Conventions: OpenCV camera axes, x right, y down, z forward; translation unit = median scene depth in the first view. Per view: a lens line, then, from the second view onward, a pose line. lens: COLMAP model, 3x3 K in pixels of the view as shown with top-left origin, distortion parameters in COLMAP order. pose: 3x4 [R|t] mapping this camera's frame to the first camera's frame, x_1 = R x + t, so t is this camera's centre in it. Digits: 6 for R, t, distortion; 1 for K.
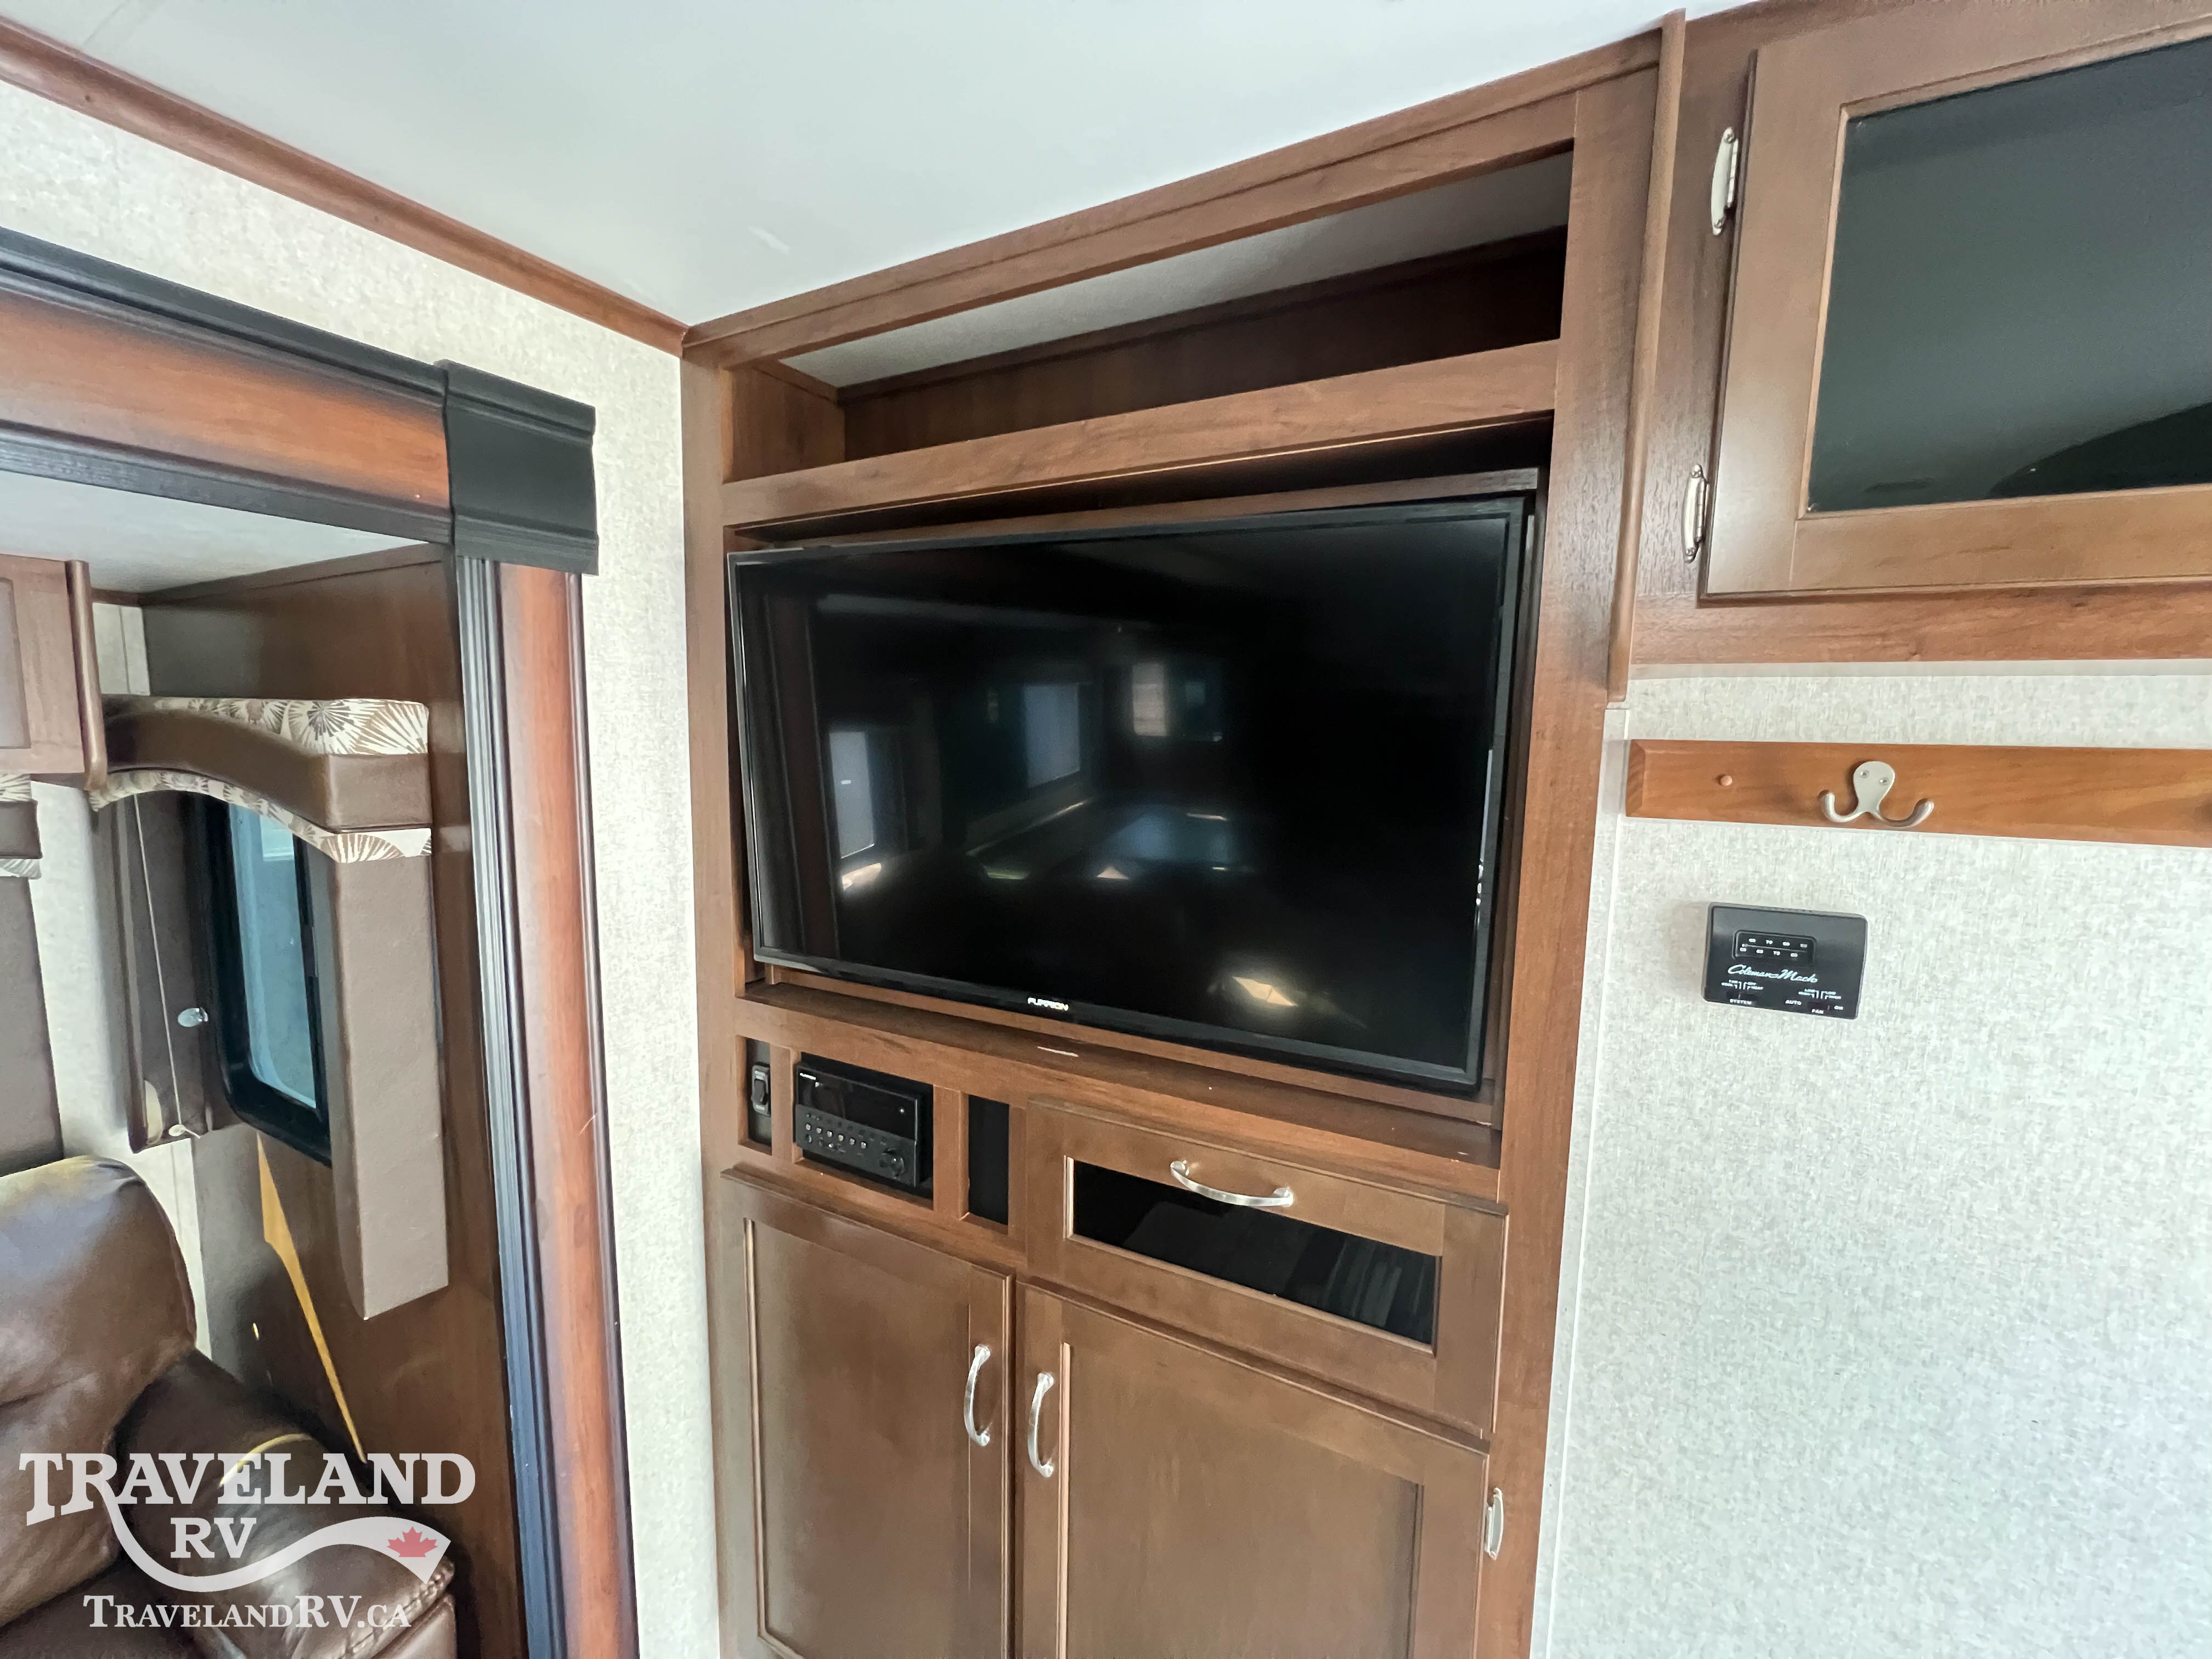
lens RADIAL K [[883.6, 0, 1105.5], [0, 883.6, 826.8], [0, 0, 1]] dist [-0.003173, 0.000743]
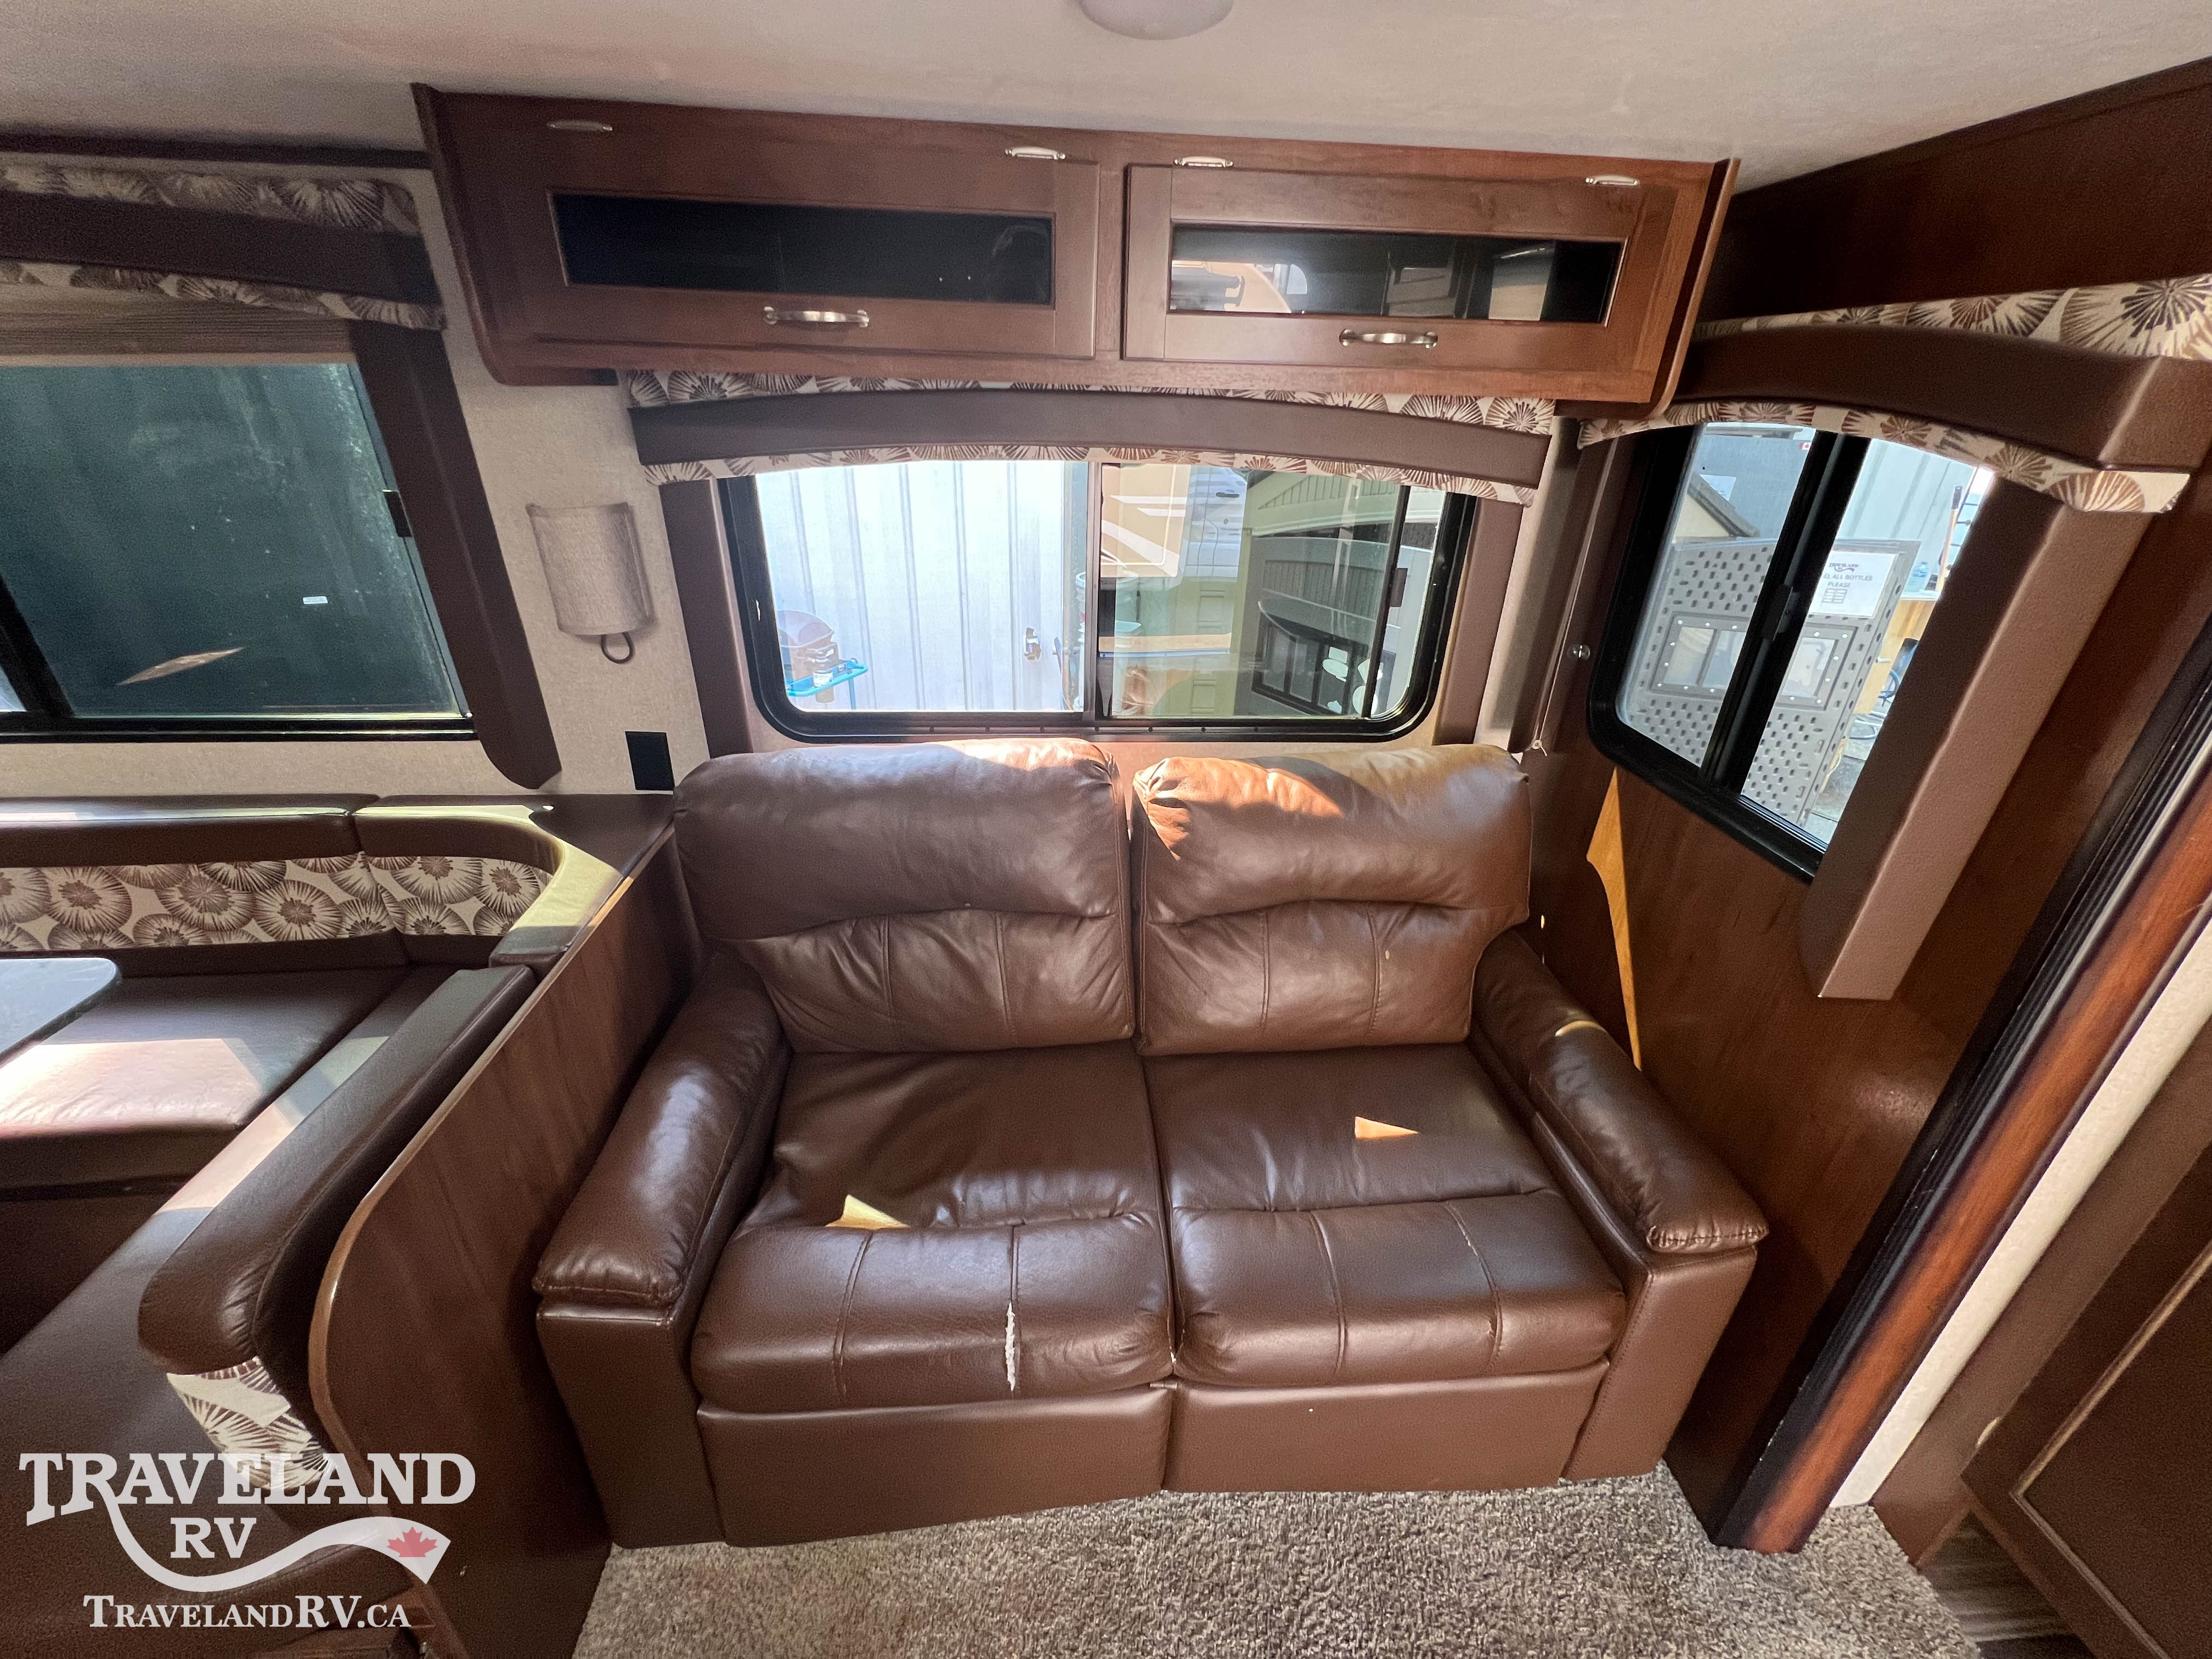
lens RADIAL K [[886.5, 0, 1112.7], [0, 886.5, 827.1], [0, 0, 1]] dist [-0.007743, 0.002646]
pose [[0.547897, 0.363117, -0.753628, -0.681911], [-0.106819, 0.923874, 0.367487, 0.113419], [0.829698, -0.120843, 0.544976, -0.216021]]
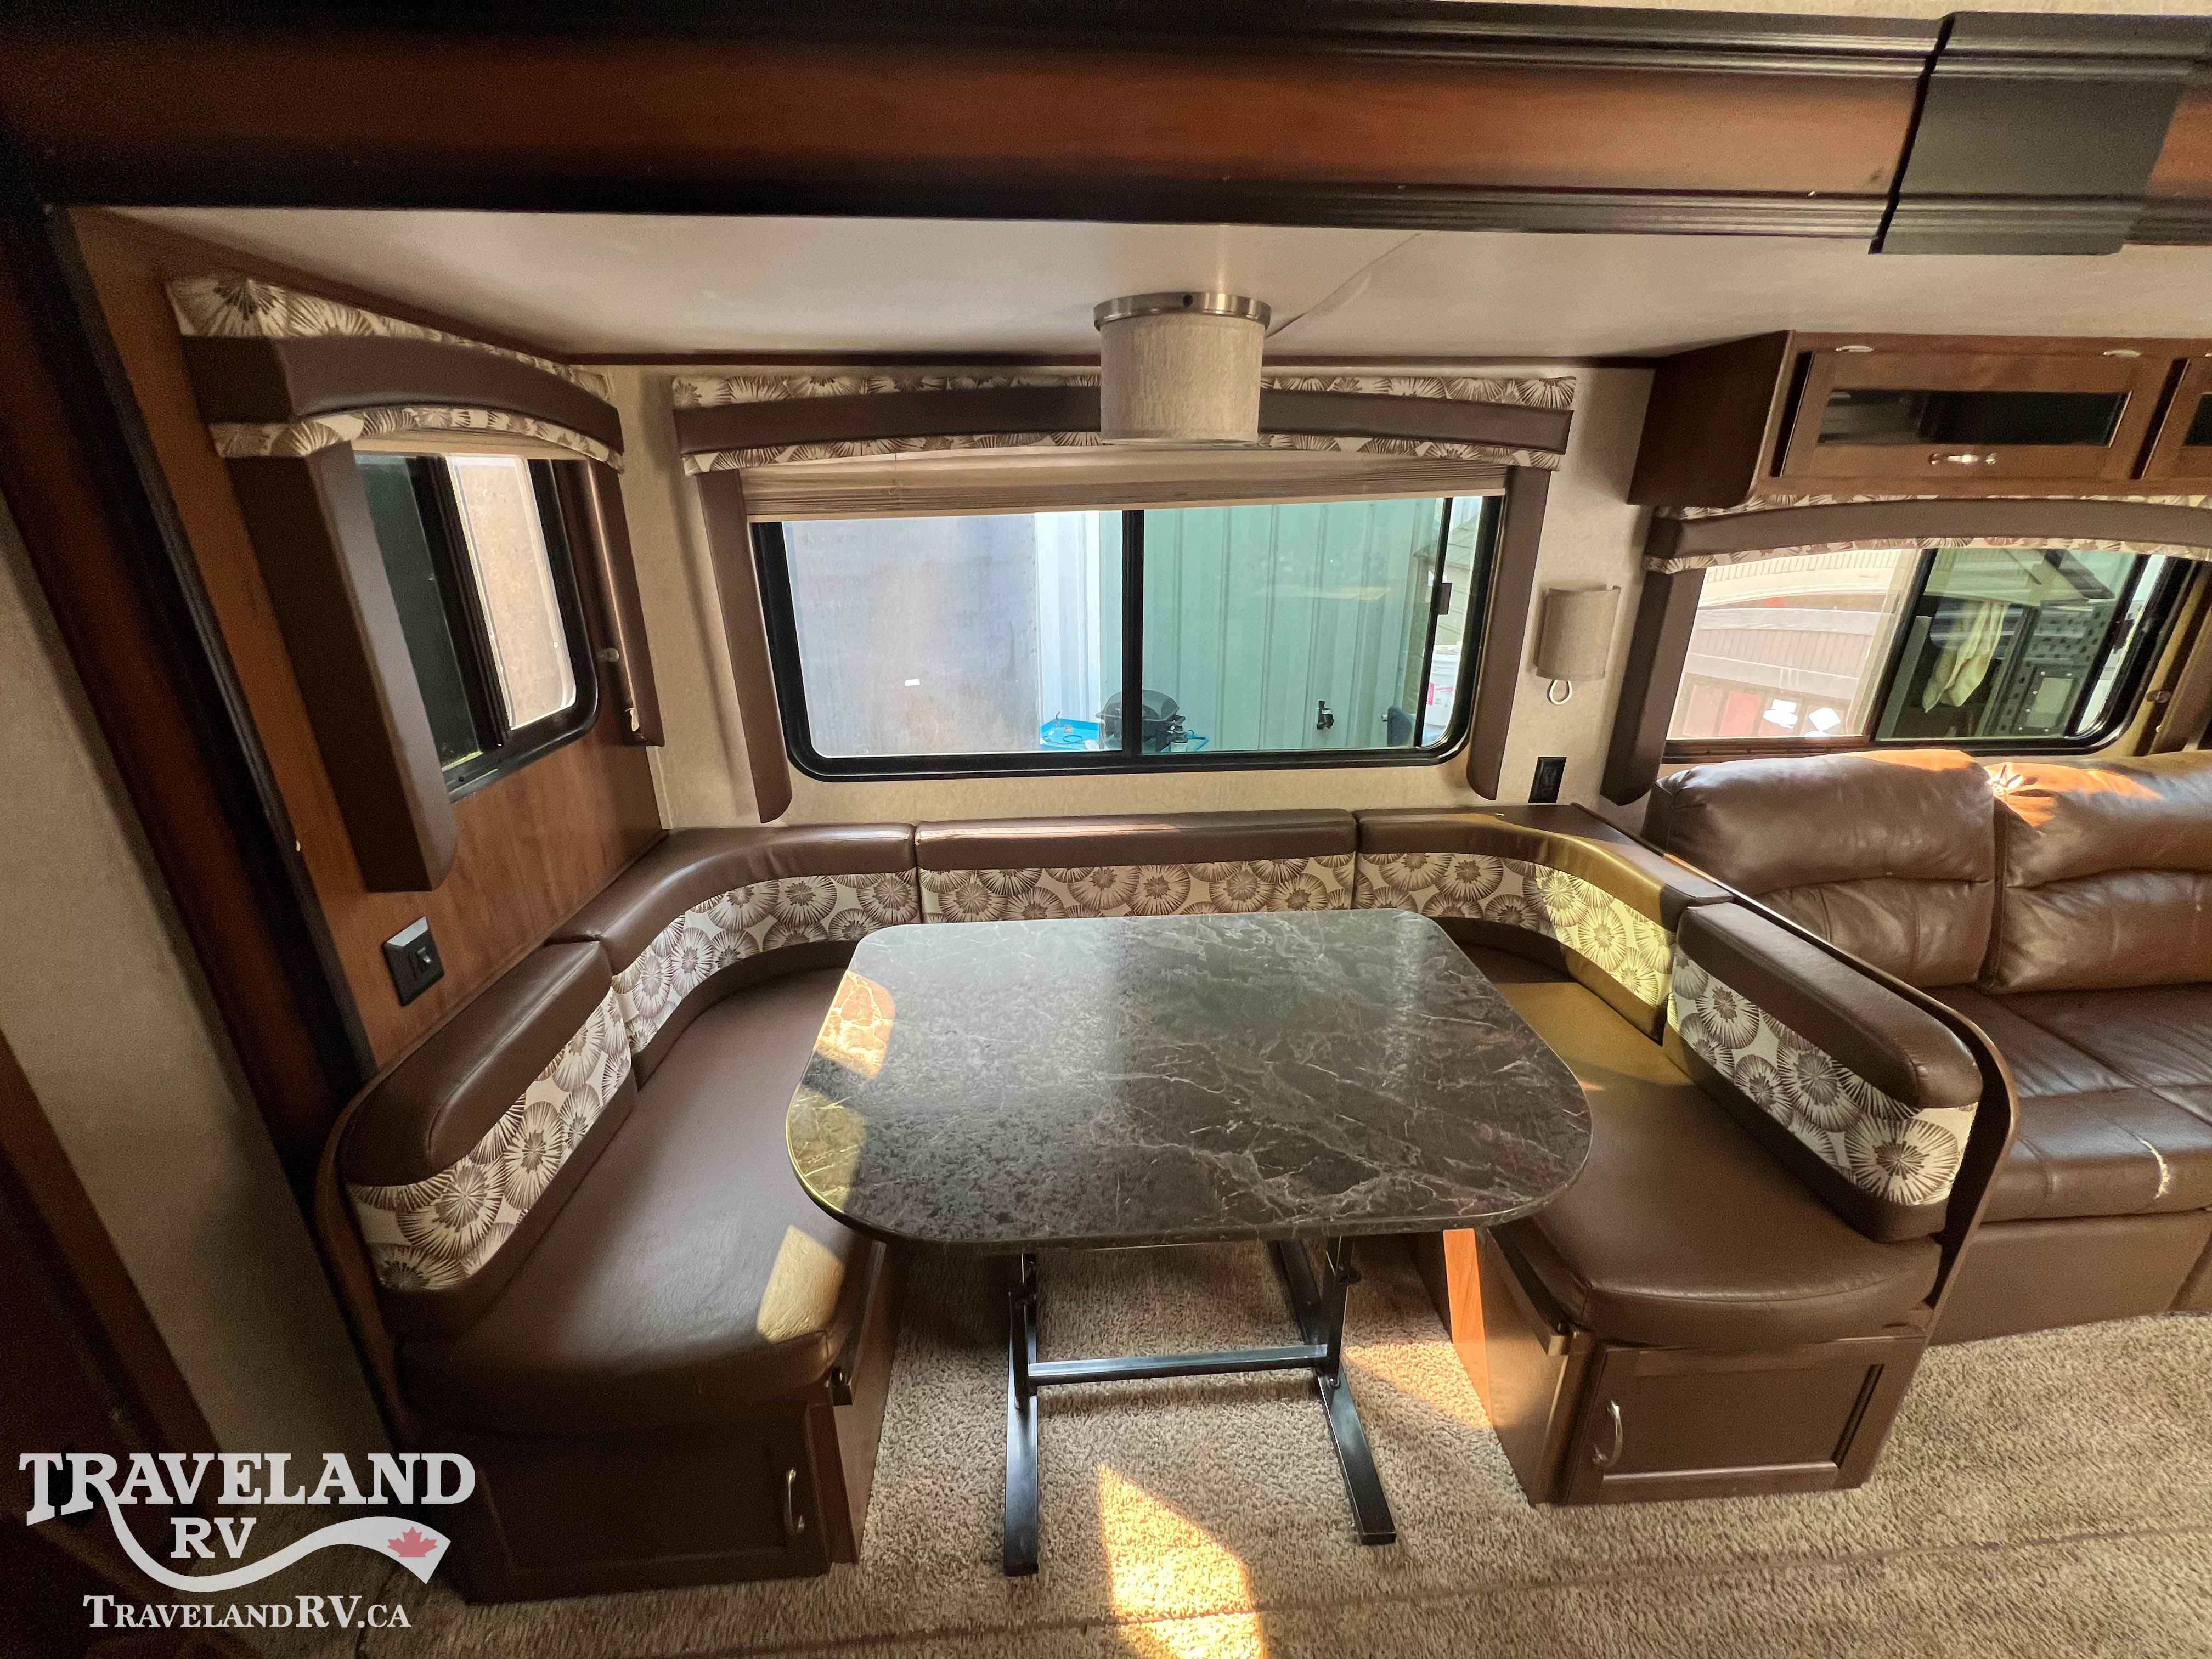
lens RADIAL K [[886.5, 0, 1108.7], [0, 886.5, 828.1], [0, 0, 1]] dist [-0.007743, 0.002646]
pose [[0.537244, 0.278694, -0.796052, -1.353749], [-0.078973, 0.956306, 0.281500, 0.312745], [0.839722, -0.088368, 0.535779, -2.372957]]
